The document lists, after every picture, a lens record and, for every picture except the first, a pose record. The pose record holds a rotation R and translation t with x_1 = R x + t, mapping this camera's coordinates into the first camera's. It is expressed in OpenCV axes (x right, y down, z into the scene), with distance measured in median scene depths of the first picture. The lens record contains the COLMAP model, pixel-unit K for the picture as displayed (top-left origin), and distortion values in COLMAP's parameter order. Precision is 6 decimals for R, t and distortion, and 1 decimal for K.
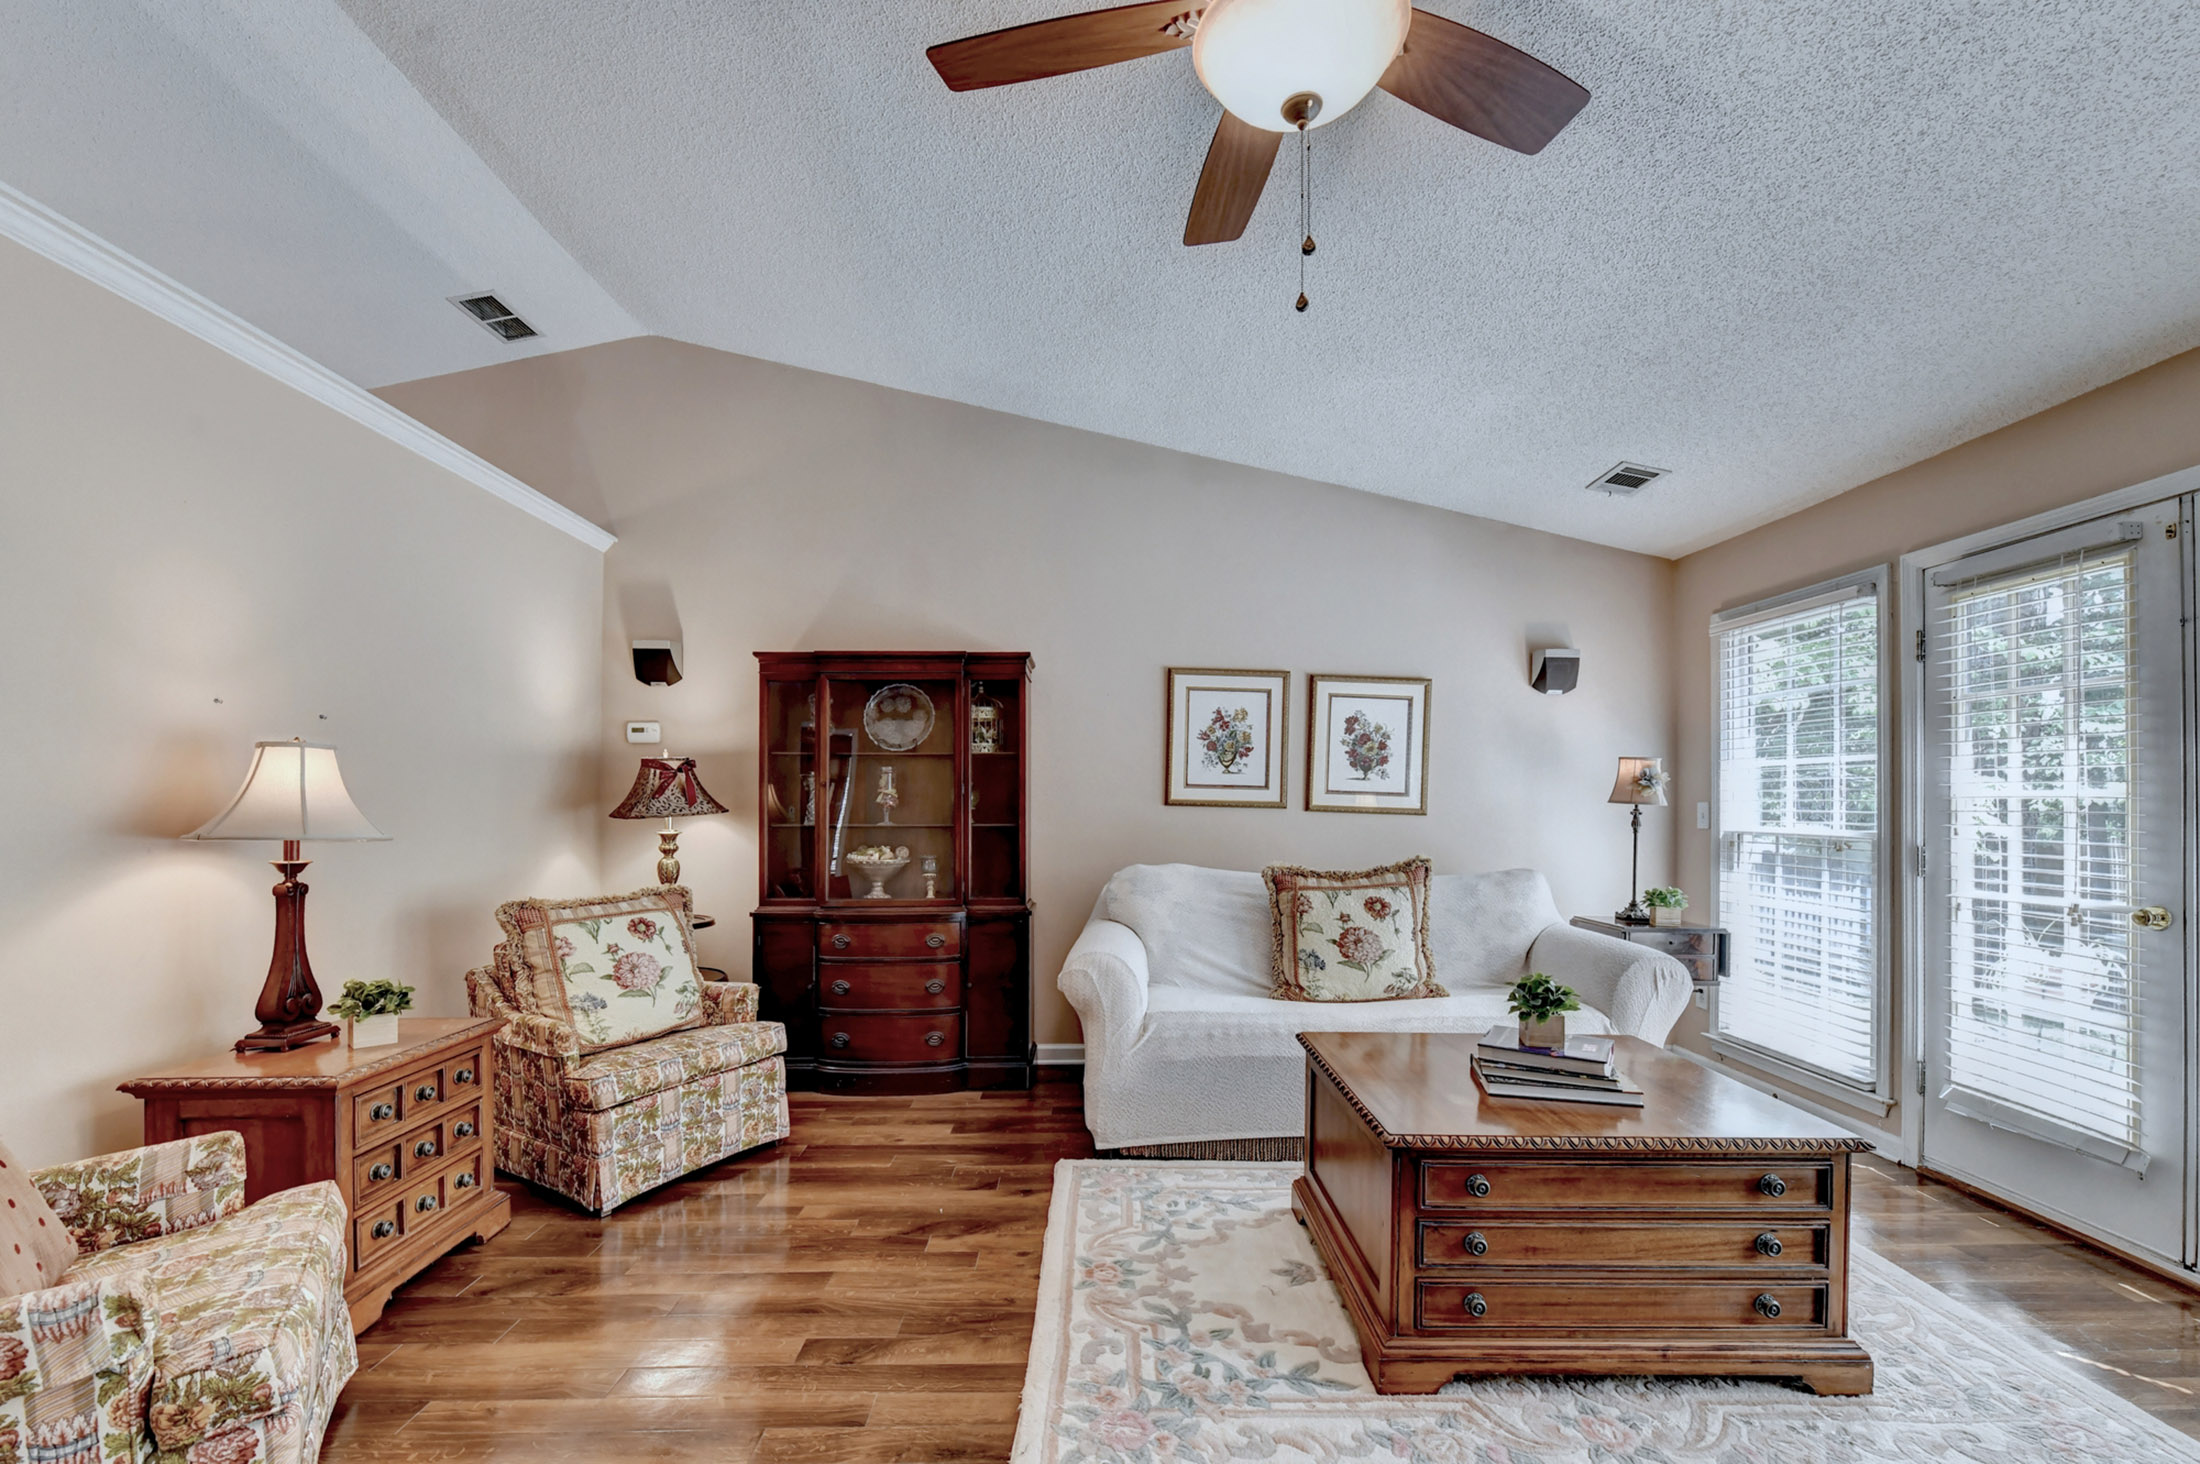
lens RADIAL K [[909.0, 0, 1120.5], [0, 909.0, 799.2], [0, 0, 1]] dist [-0.007550, -0.000390]
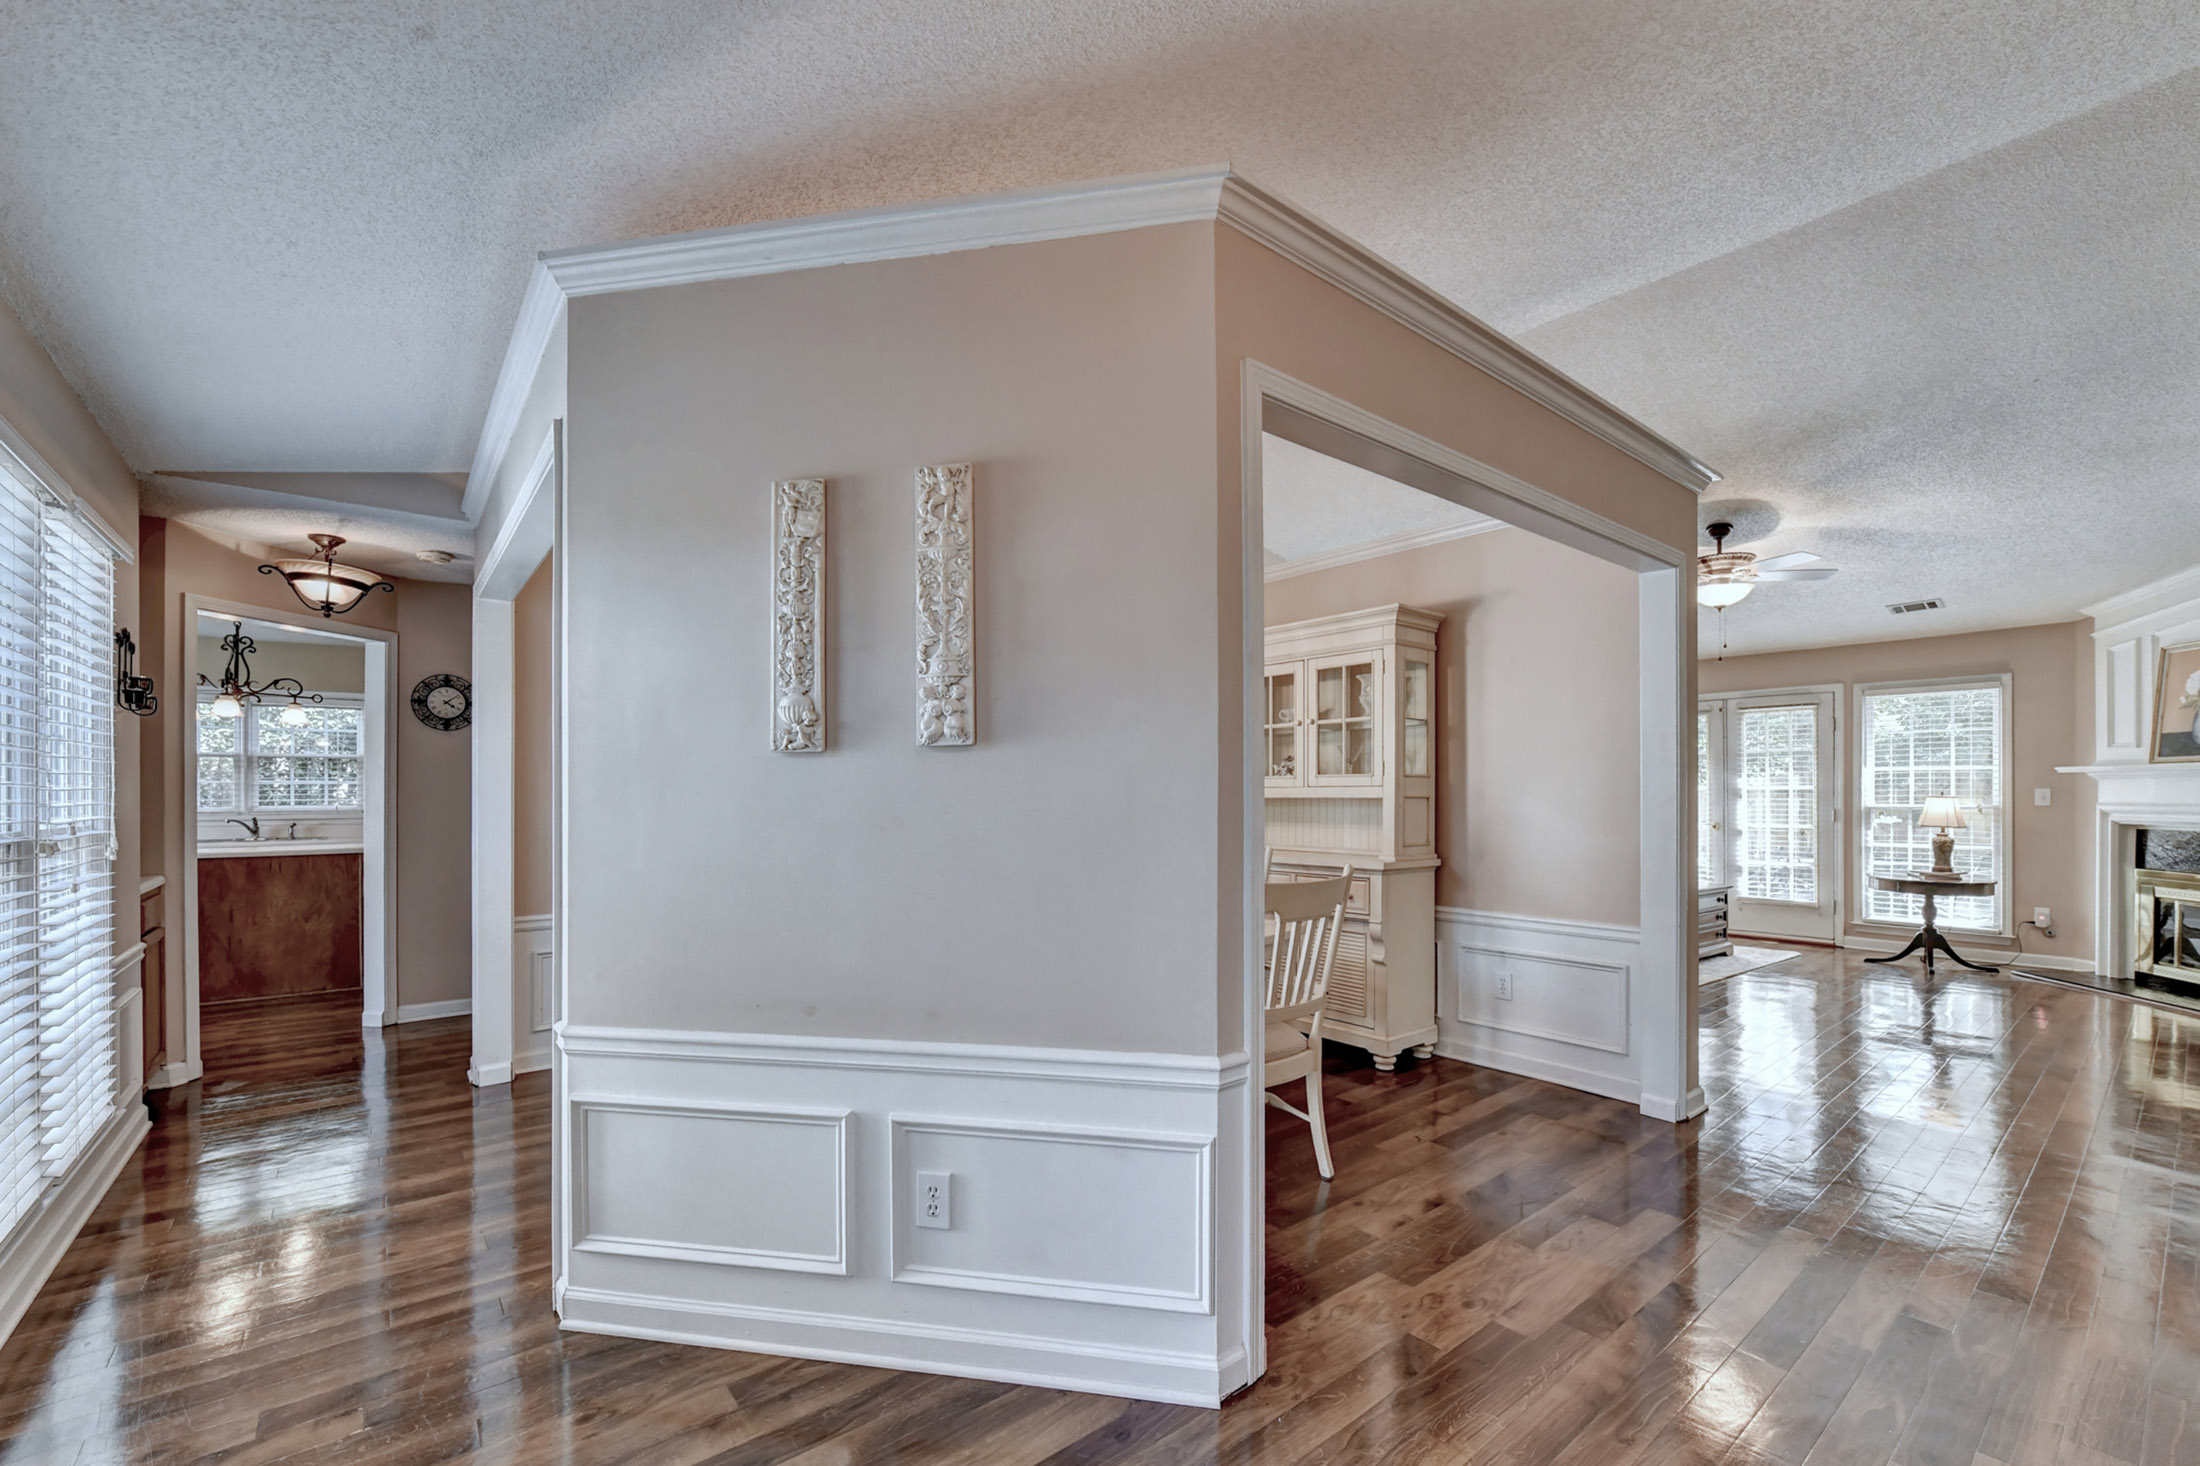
lens RADIAL K [[904.8, 0, 1115.6], [0, 904.8, 790.8], [0, 0, 1]] dist [-0.006750, -0.000483]
pose [[0.790231, -0.003407, 0.612800, -1.800608], [0.001027, 0.999990, 0.004236, -0.009189], [-0.612809, -0.002718, 0.790227, -0.183857]]
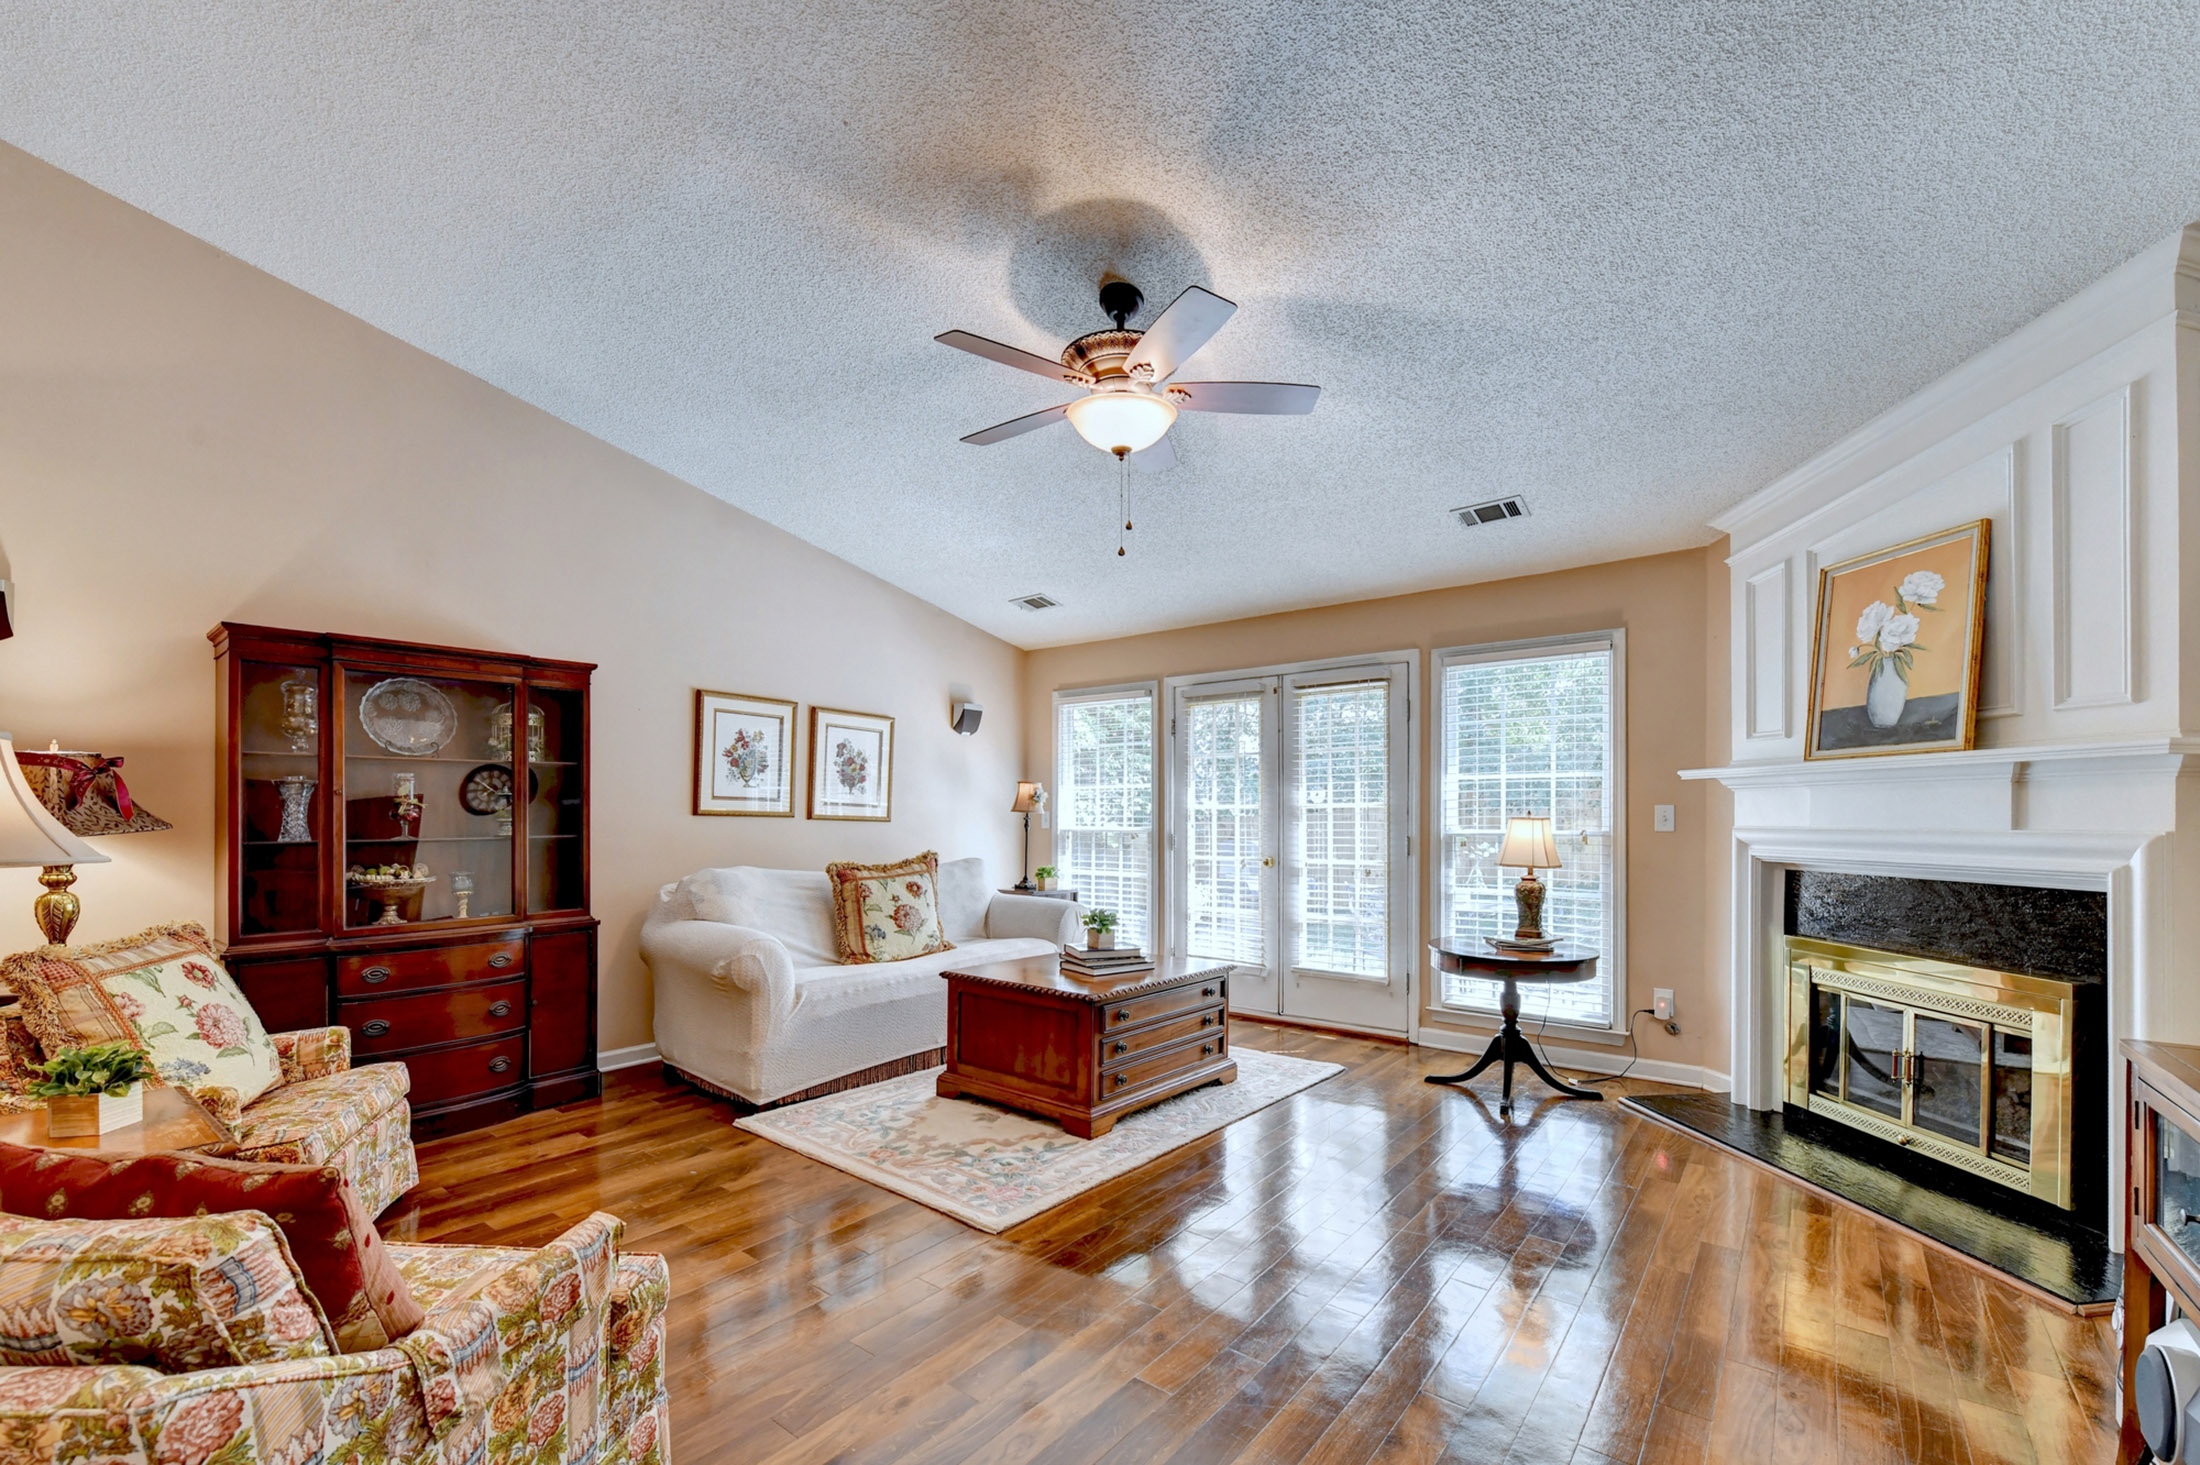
lens RADIAL K [[904.8, 0, 1117.5], [0, 904.8, 816.3], [0, 0, 1]] dist [-0.006750, -0.000483]
pose [[0.635590, -0.006344, 0.772001, -0.568307], [0.001415, 0.999974, 0.007052, 0.001010], [-0.772025, -0.003389, 0.635583, -0.096076]]
